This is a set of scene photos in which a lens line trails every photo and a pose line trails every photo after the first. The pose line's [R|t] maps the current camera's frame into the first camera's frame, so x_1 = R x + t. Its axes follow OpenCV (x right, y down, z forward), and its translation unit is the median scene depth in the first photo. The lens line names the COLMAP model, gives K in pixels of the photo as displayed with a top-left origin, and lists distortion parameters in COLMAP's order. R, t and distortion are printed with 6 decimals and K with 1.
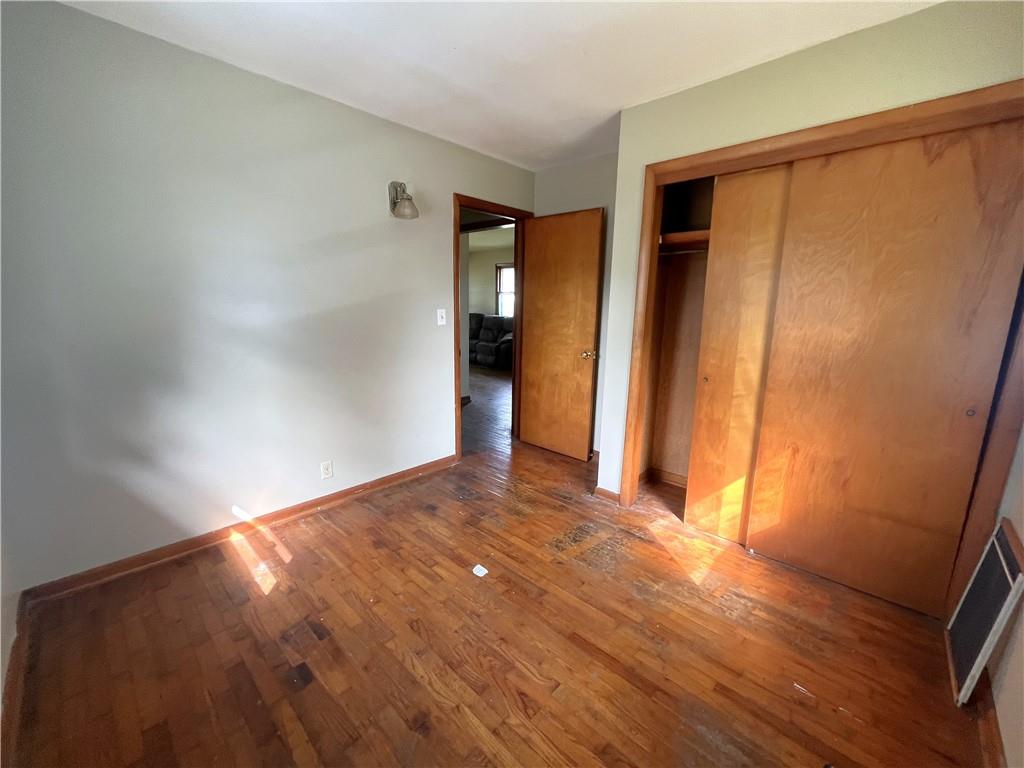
lens RADIAL K [[414.5, 0, 511.6], [0, 414.5, 384.2], [0, 0, 1]] dist [-0.006424, -0.000625]
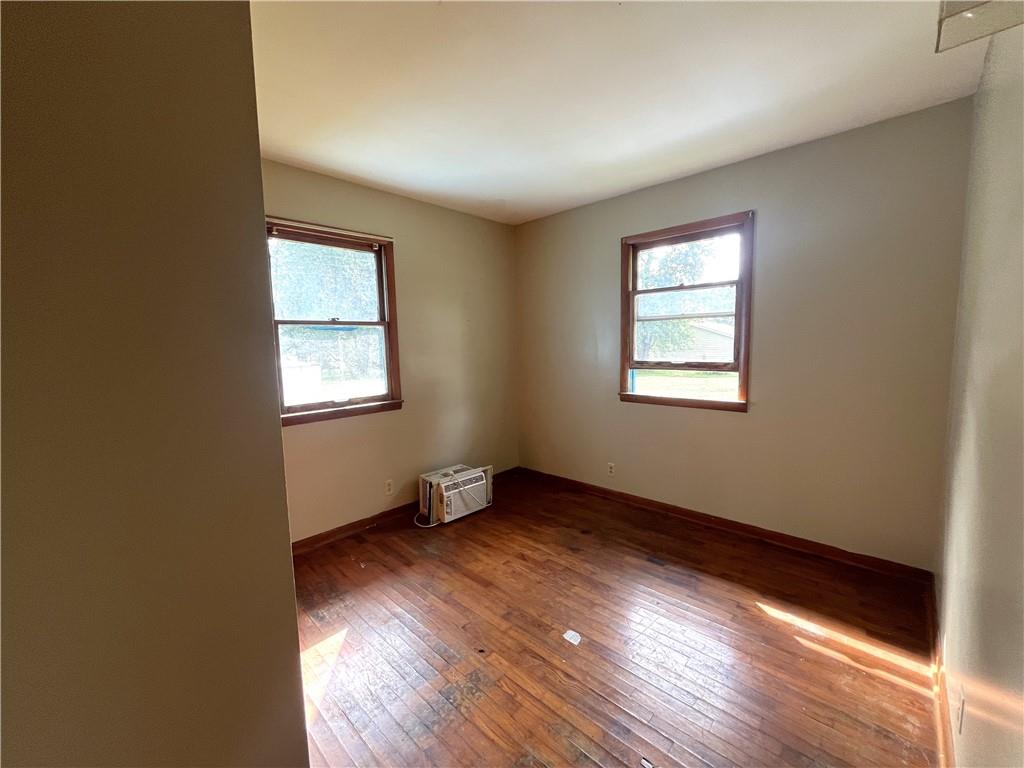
lens RADIAL K [[414.5, 0, 512.6], [0, 414.5, 385.1], [0, 0, 1]] dist [-0.006424, -0.000625]
pose [[-0.999988, 0.003541, -0.003371, 0.060279], [0.002400, 0.956209, 0.292675, -0.365465], [0.004260, 0.292663, -0.956206, 1.843374]]
